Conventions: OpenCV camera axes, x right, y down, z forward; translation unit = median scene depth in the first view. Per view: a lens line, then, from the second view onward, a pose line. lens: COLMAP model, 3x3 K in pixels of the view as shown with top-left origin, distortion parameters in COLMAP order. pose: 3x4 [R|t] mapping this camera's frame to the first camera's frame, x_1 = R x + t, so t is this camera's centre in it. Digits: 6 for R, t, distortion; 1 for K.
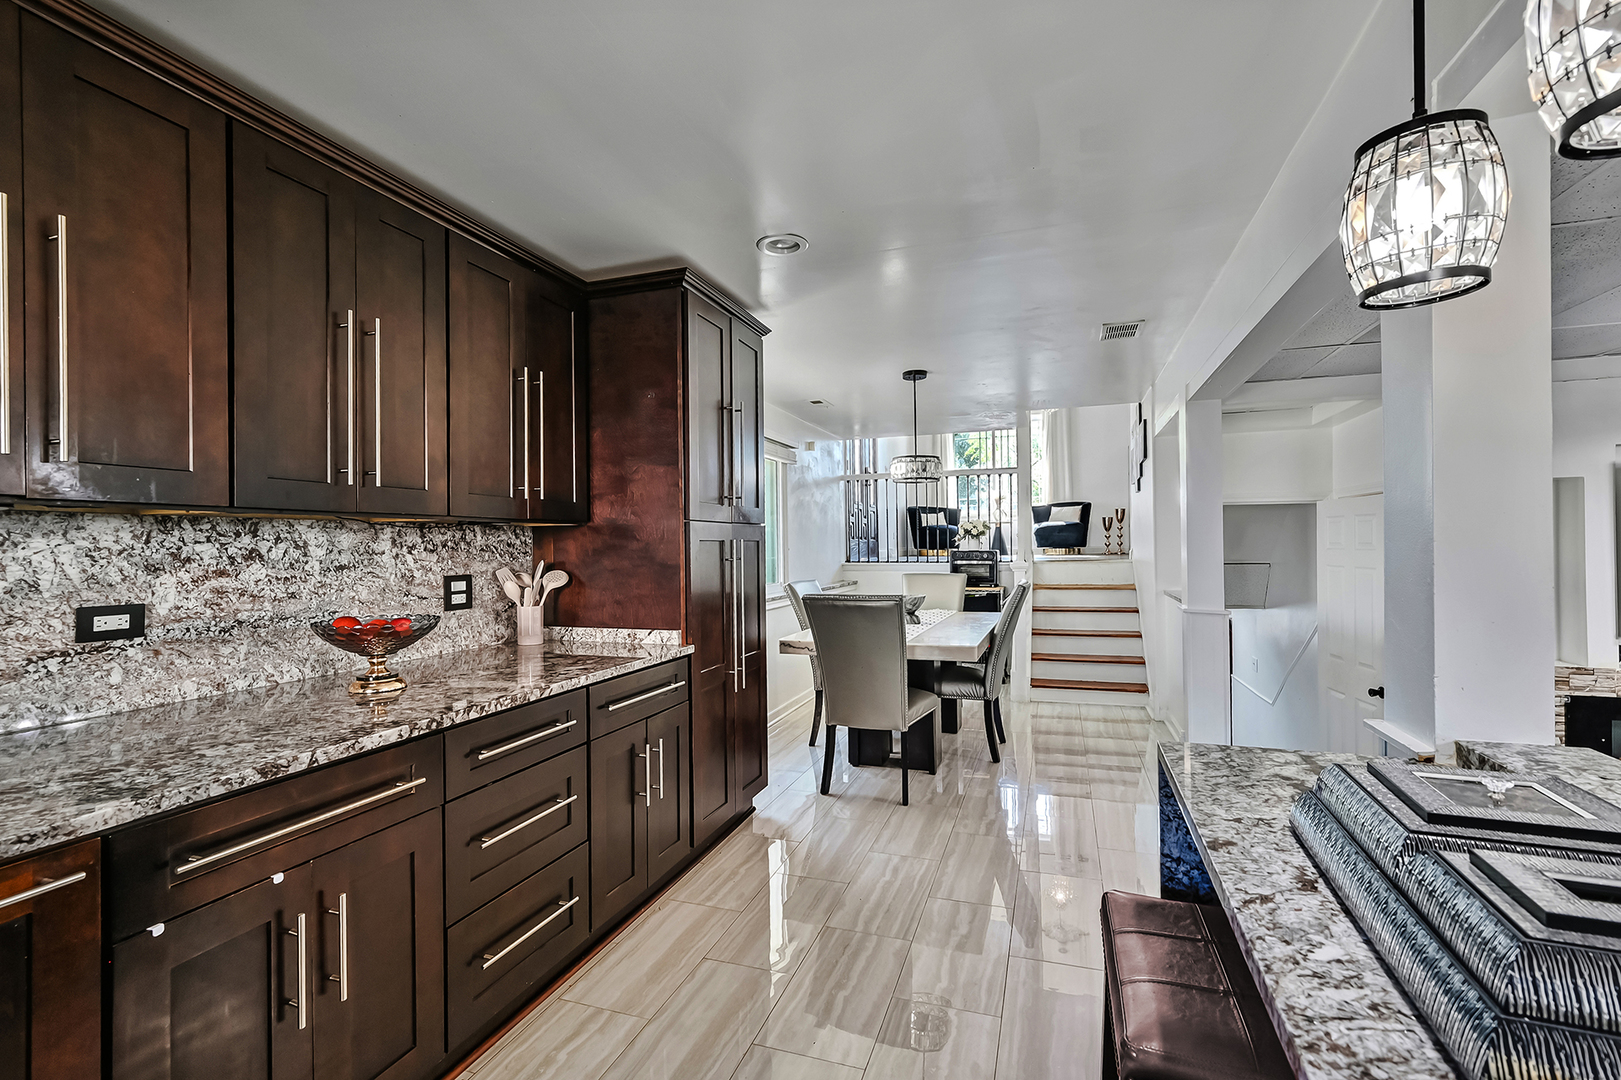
lens RADIAL K [[721.0, 0, 820.3], [0, 721.0, 541.8], [0, 0, 1]] dist [0.000589, -0.000281]
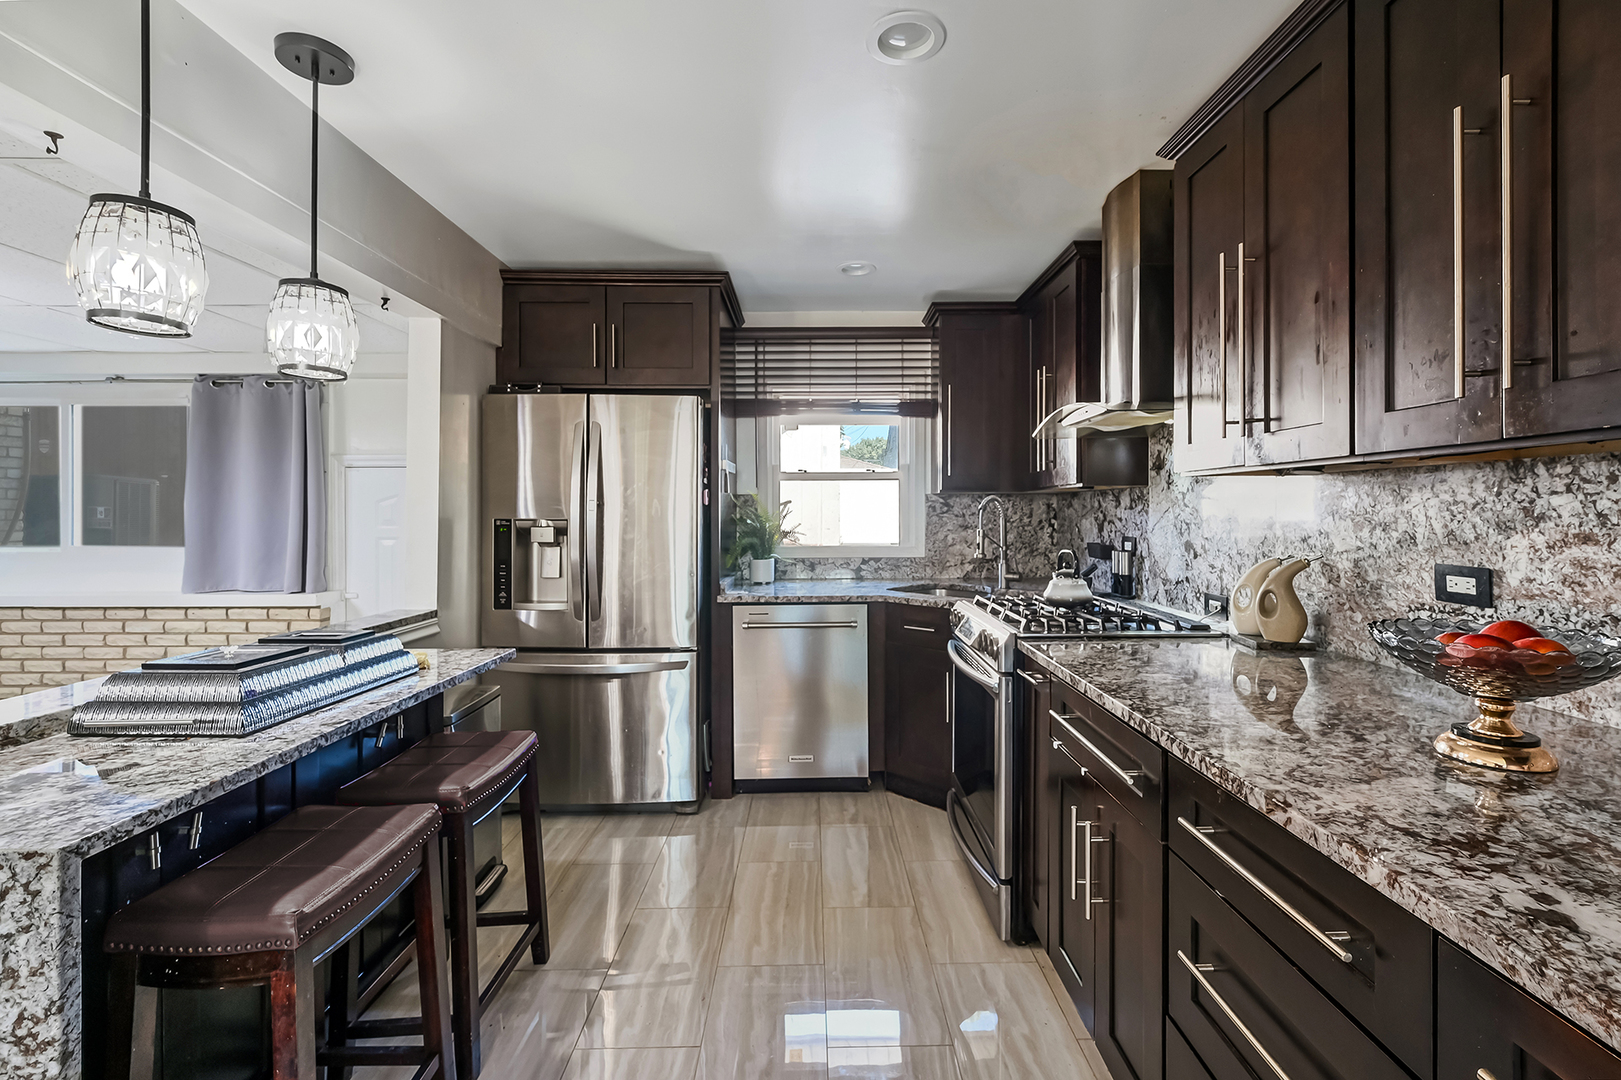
lens RADIAL K [[723.3, 0, 821.4], [0, 723.3, 515.0], [0, 0, 1]] dist [-0.001330, 0.001316]
pose [[-0.945912, 0.016634, -0.323995, 0.052323], [0.016508, 0.999859, 0.003138, 0.008385], [0.324002, -0.002380, -0.946054, 1.424005]]
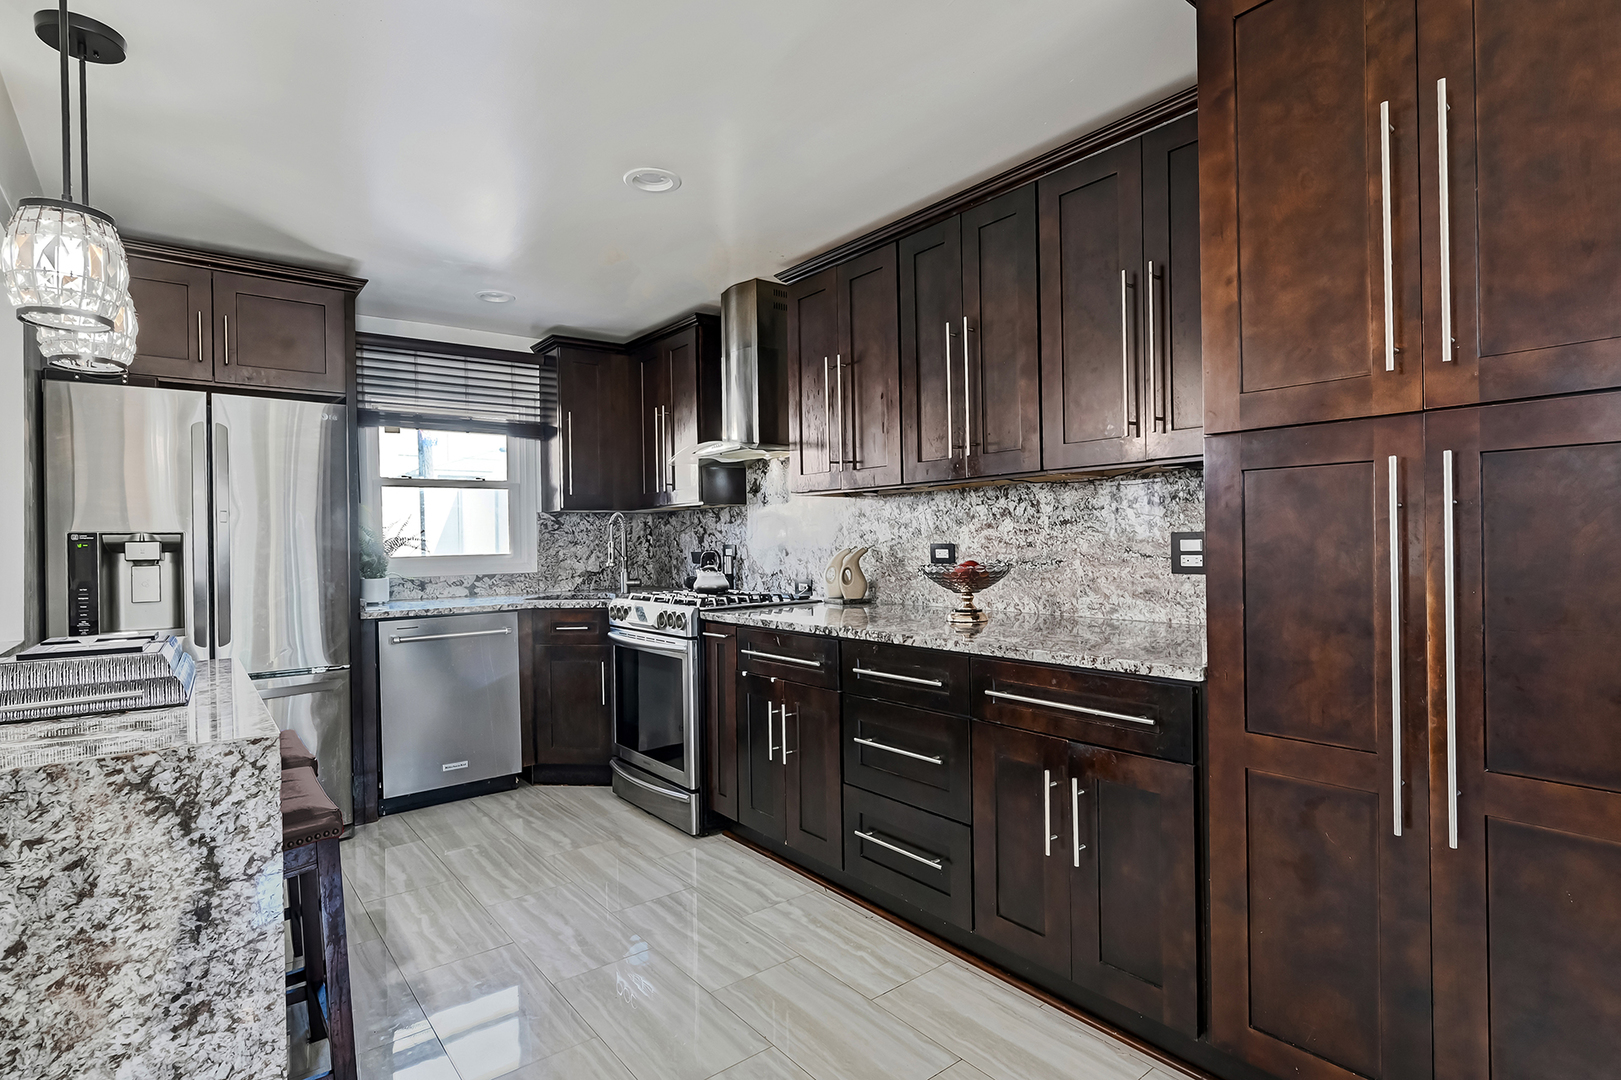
lens RADIAL K [[833.5, 0, 820.1], [0, 833.5, 542.3], [0, 0, 1]] dist [0.000170, 0.000910]
pose [[-0.546462, 0.022279, -0.837188, 0.744865], [0.028240, 0.999568, 0.008167, 0.054245], [0.837008, -0.019179, -0.546855, 1.646500]]
